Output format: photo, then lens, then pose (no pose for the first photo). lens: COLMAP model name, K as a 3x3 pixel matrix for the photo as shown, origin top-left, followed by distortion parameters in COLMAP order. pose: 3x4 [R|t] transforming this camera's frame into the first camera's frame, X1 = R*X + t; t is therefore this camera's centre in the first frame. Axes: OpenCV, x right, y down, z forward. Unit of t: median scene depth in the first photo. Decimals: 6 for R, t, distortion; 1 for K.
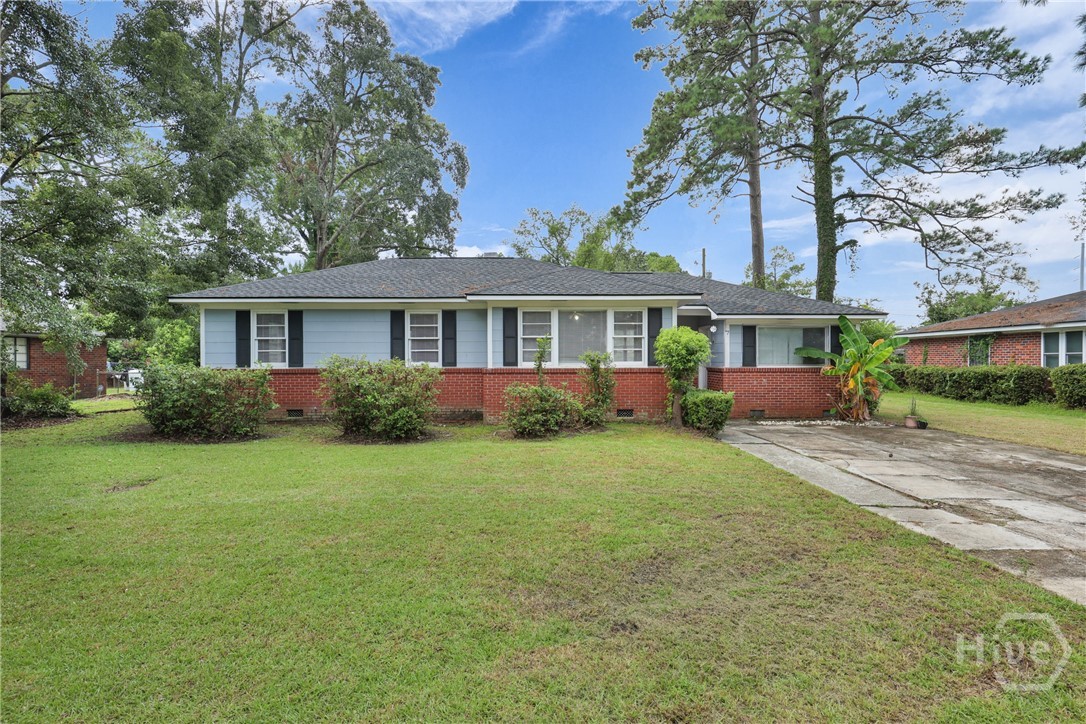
lens RADIAL K [[488.8, 0, 543.0], [0, 488.8, 362.0], [0, 0, 1]] dist [-0.001554, 0.000079]
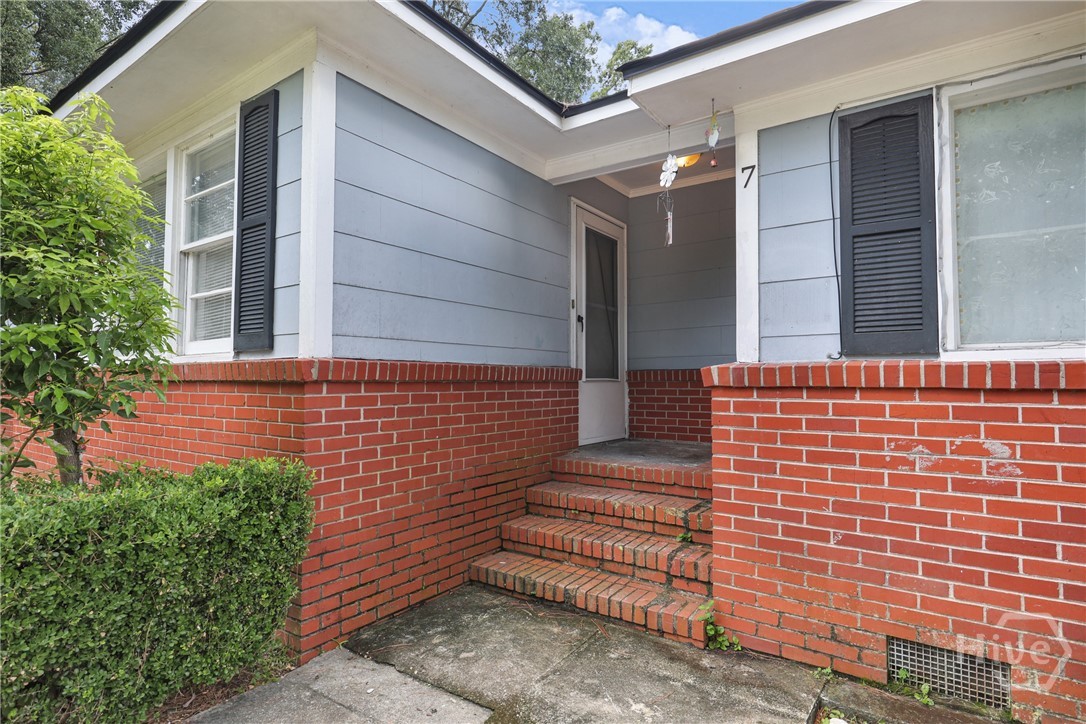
lens RADIAL K [[544.5, 0, 548.0], [0, 544.5, 358.0], [0, 0, 1]] dist [-0.003158, -0.000363]
pose [[0.820088, -0.018944, -0.571924, 0.458329], [-0.003726, 0.999254, -0.038441, 0.018497], [0.572225, 0.033656, 0.819406, 0.841144]]
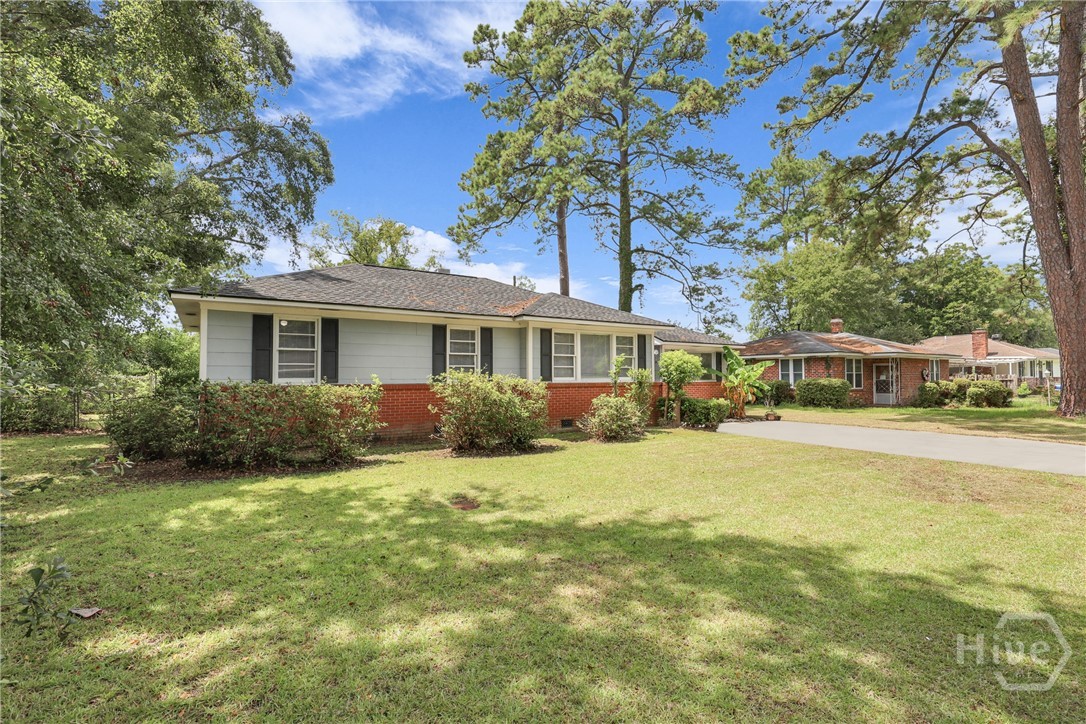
lens RADIAL K [[498.3, 0, 543.0], [0, 498.3, 362.0], [0, 0, 1]] dist [-0.001888, 0.000207]
pose [[0.854680, 0.016456, 0.518895, -0.635263], [0.001686, 0.999404, -0.034472, 0.003549], [-0.519153, 0.030337, 0.854143, 0.028421]]
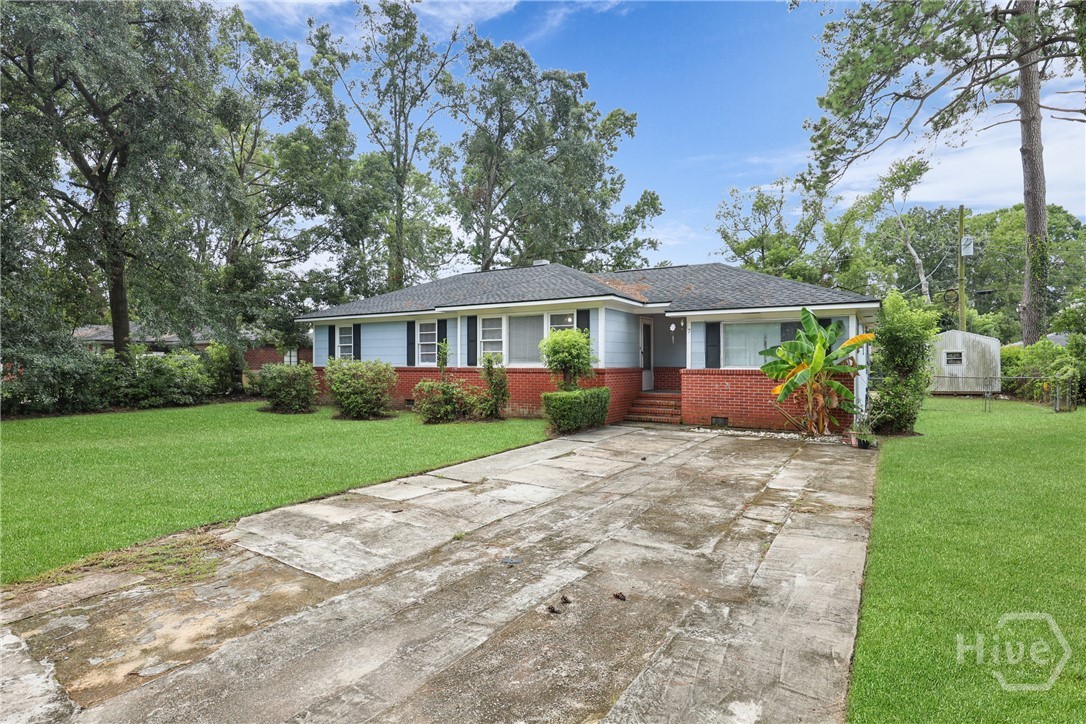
lens RADIAL K [[544.5, 0, 548.0], [0, 544.5, 358.0], [0, 0, 1]] dist [-0.003158, -0.000363]
pose [[0.852211, -0.001332, -0.523196, 0.729079], [-0.000719, 0.999993, -0.003717, -0.005291], [0.523197, 0.003544, 0.852204, -0.009569]]
